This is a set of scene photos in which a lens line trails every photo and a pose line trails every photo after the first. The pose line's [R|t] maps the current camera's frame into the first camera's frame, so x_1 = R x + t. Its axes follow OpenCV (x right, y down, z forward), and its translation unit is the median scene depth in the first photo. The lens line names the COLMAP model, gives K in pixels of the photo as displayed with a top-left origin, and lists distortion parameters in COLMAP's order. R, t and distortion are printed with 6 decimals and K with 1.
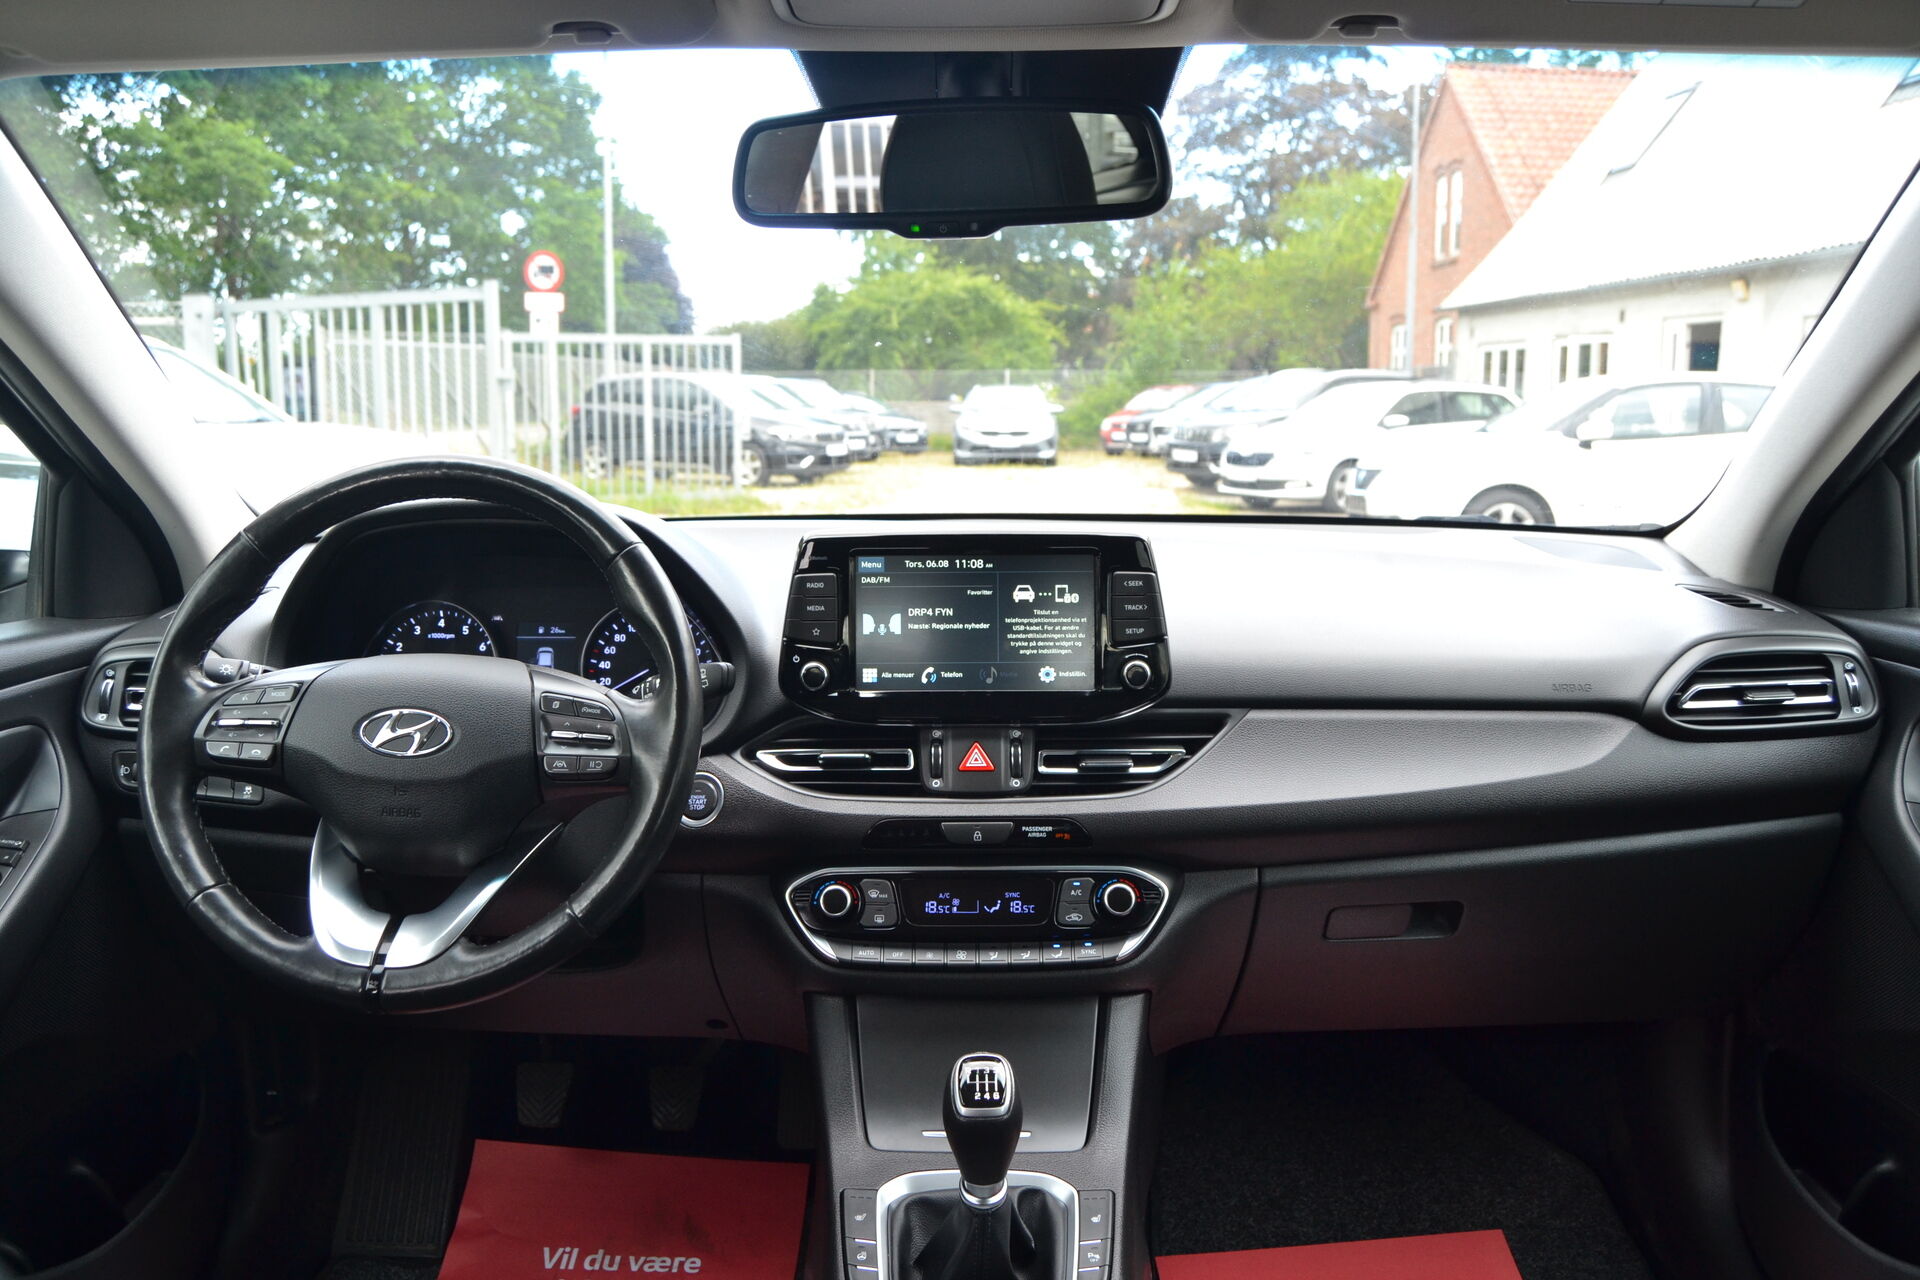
lens RADIAL K [[1497.4, 0, 960.0], [0, 1497.4, 640.0], [0, 0, 1]] dist [-0.087084, 0.006968]
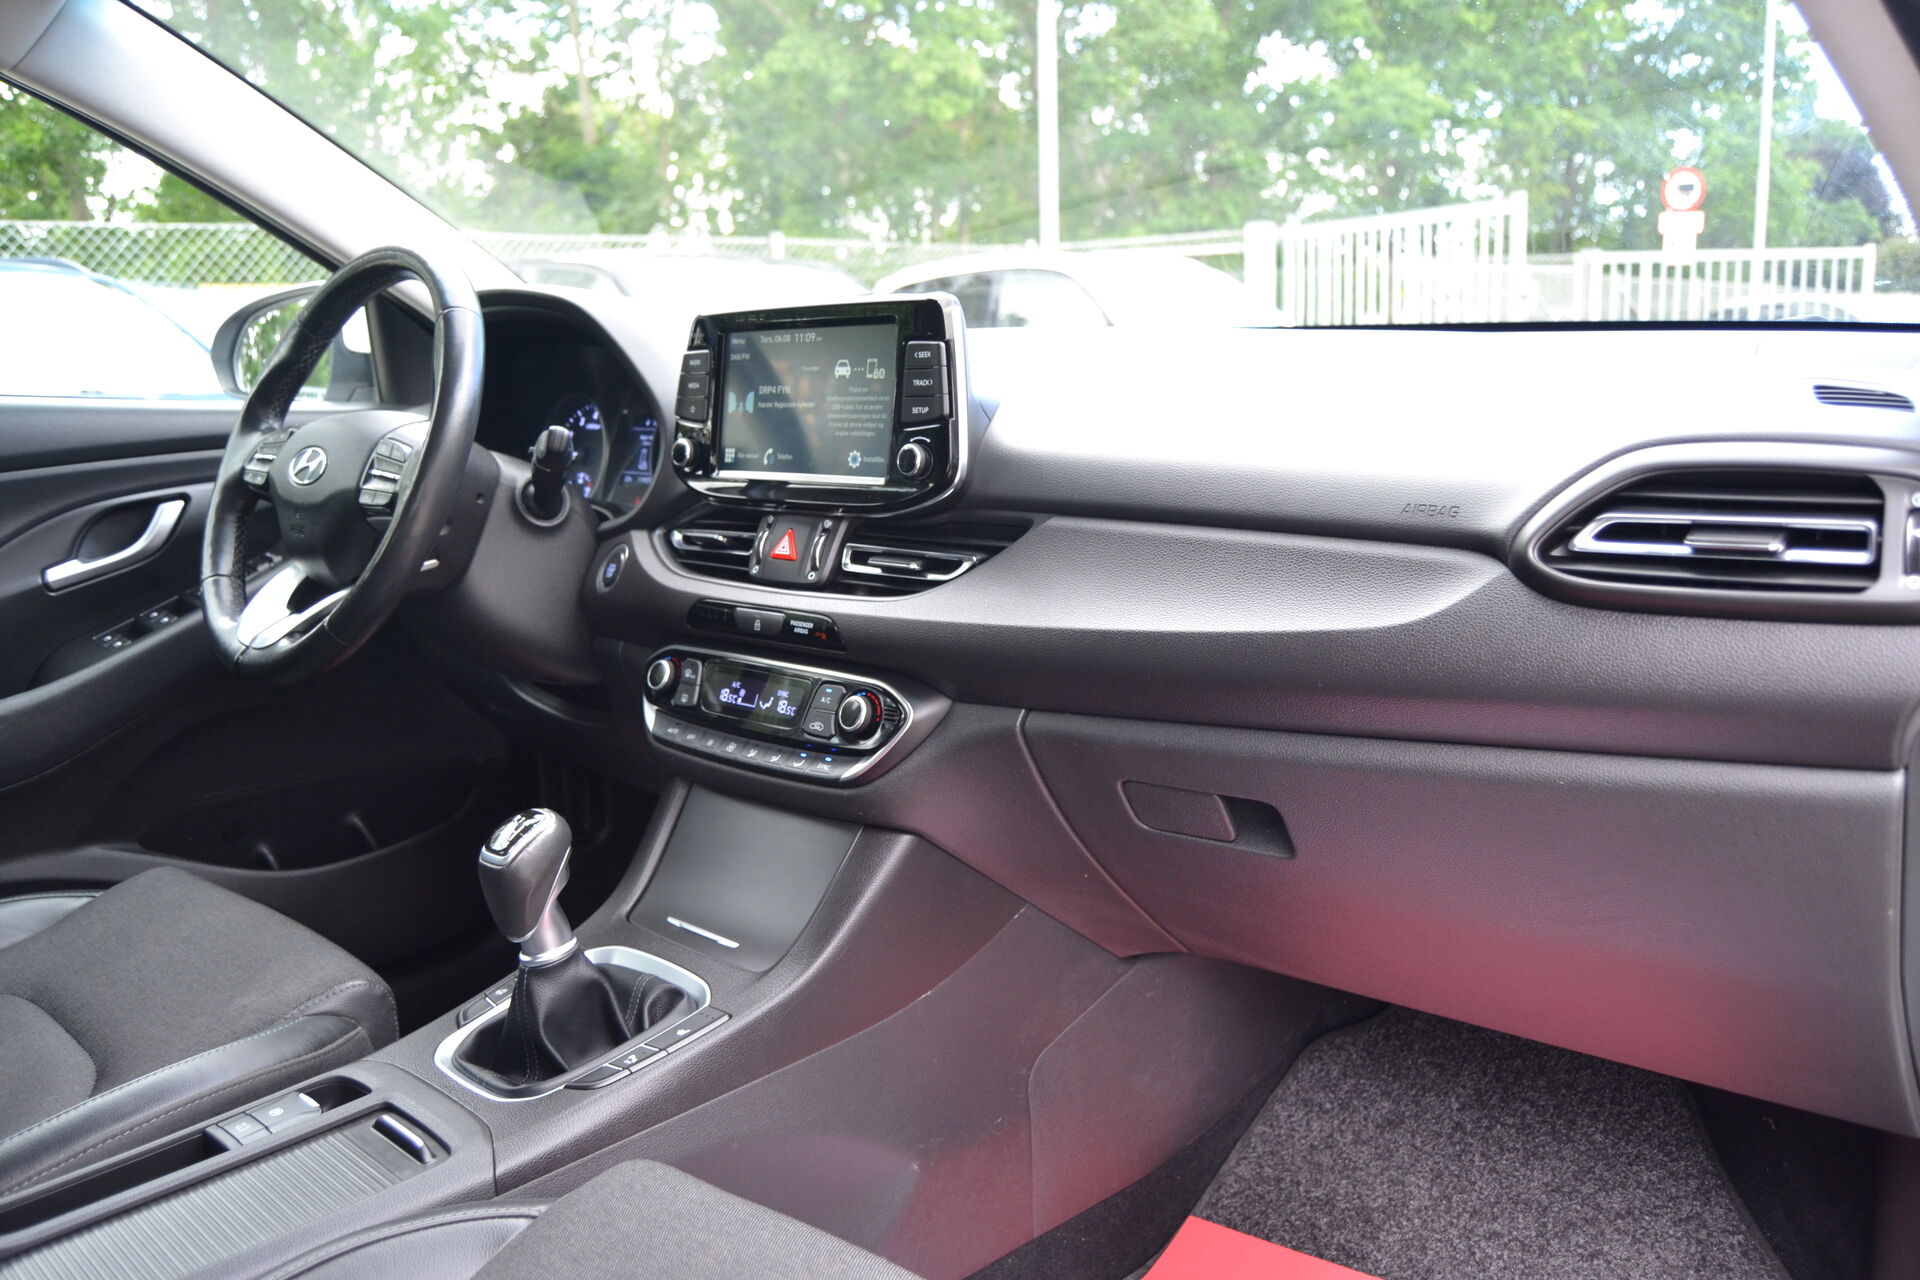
lens RADIAL K [[1497.4, 0, 960.0], [0, 1497.4, 640.0], [0, 0, 1]] dist [-0.087084, 0.006968]
pose [[0.742678, 0.110490, -0.660470, 0.707993], [-0.082497, 0.993877, 0.073501, 0.059477], [0.664547, -0.000101, 0.747246, 0.374166]]
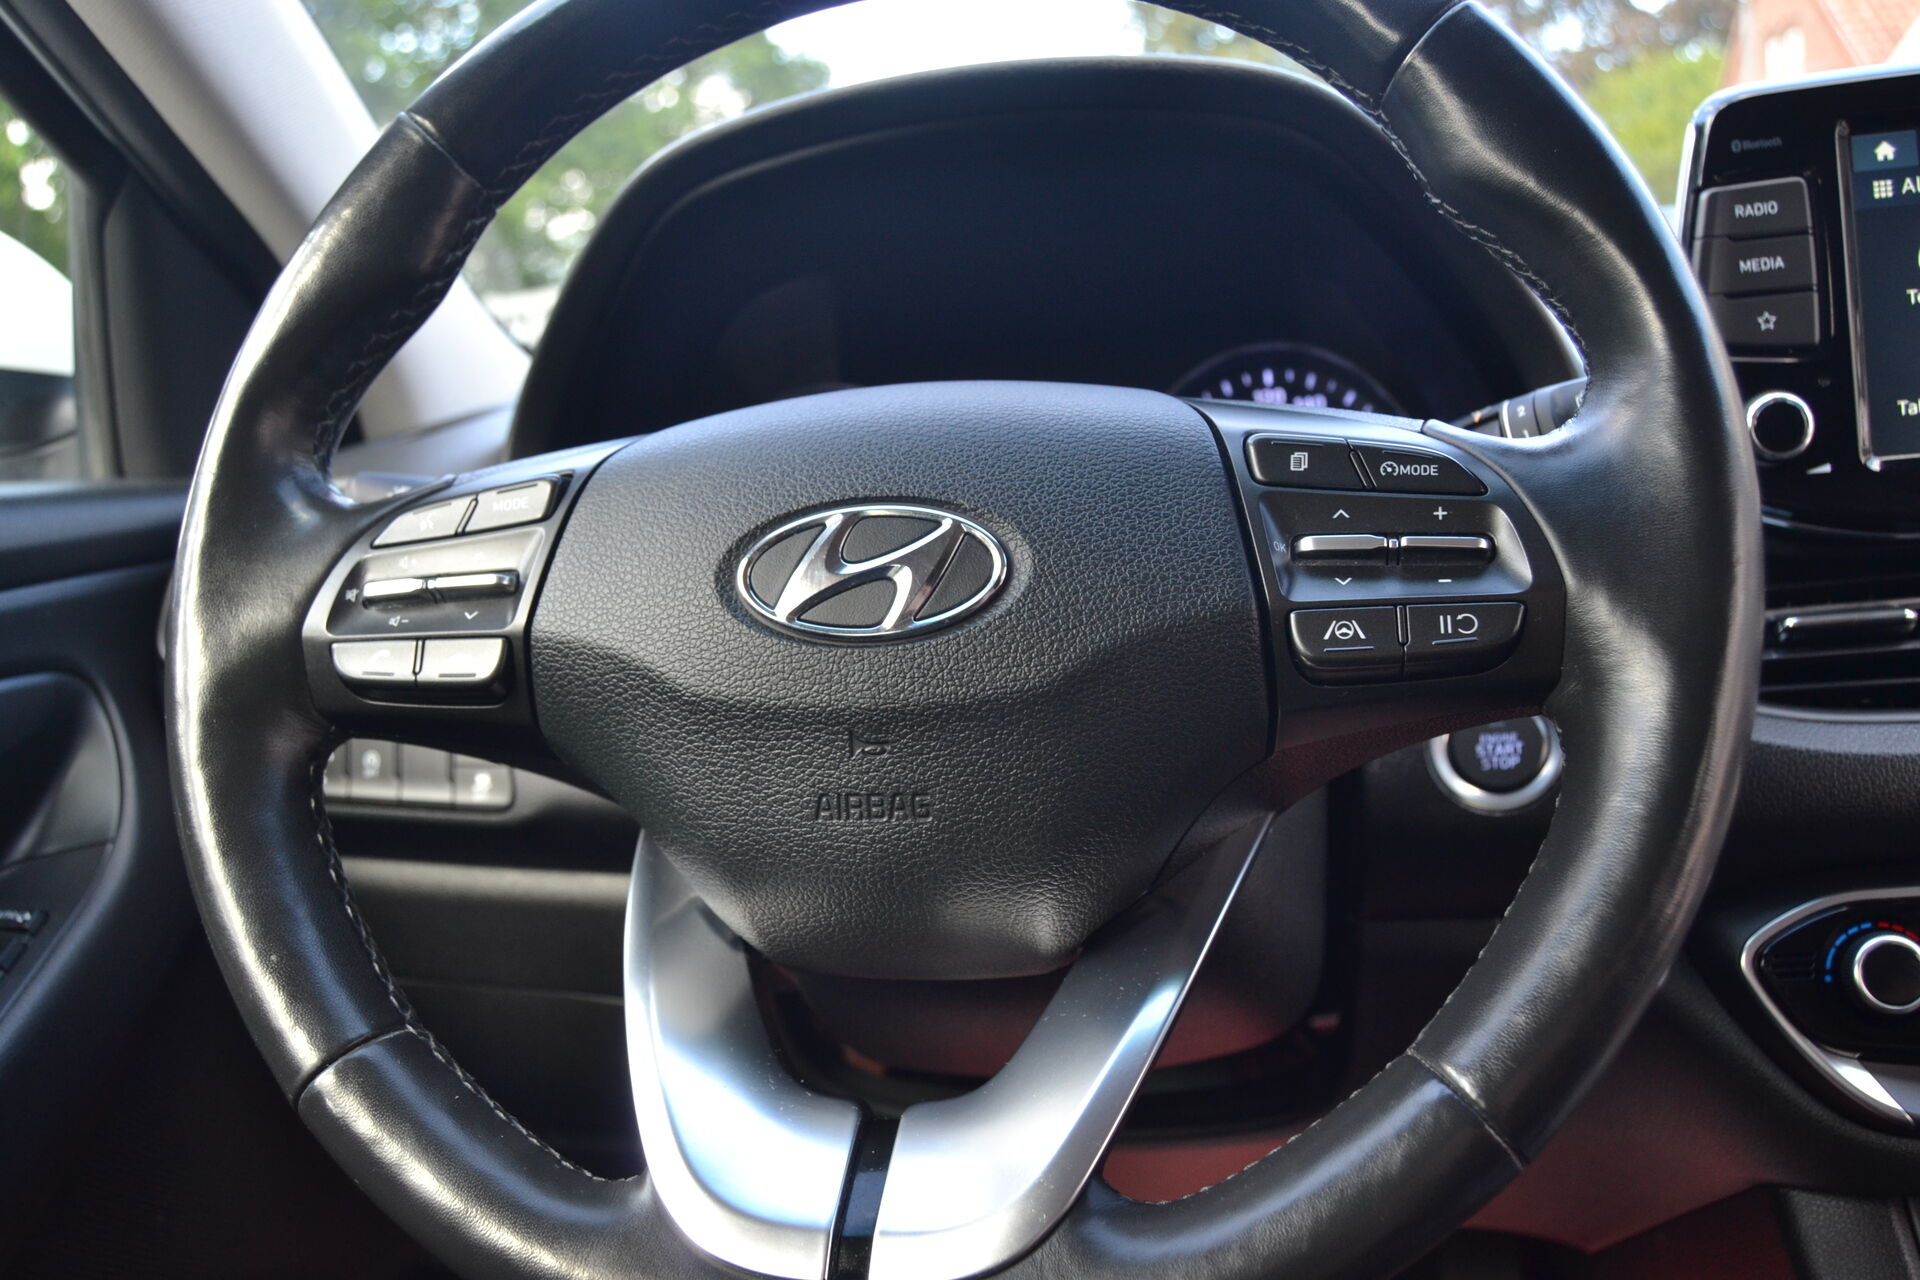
lens RADIAL K [[1567.0, 0, 971.8], [0, 1567.0, 643.2], [0, 0, 1]] dist [-0.080851, 0.018473]
pose [[0.980631, -0.065331, -0.184649, -0.238319], [0.067686, 0.997686, 0.006477, 0.065377], [0.183799, -0.018850, 0.982783, 0.541230]]
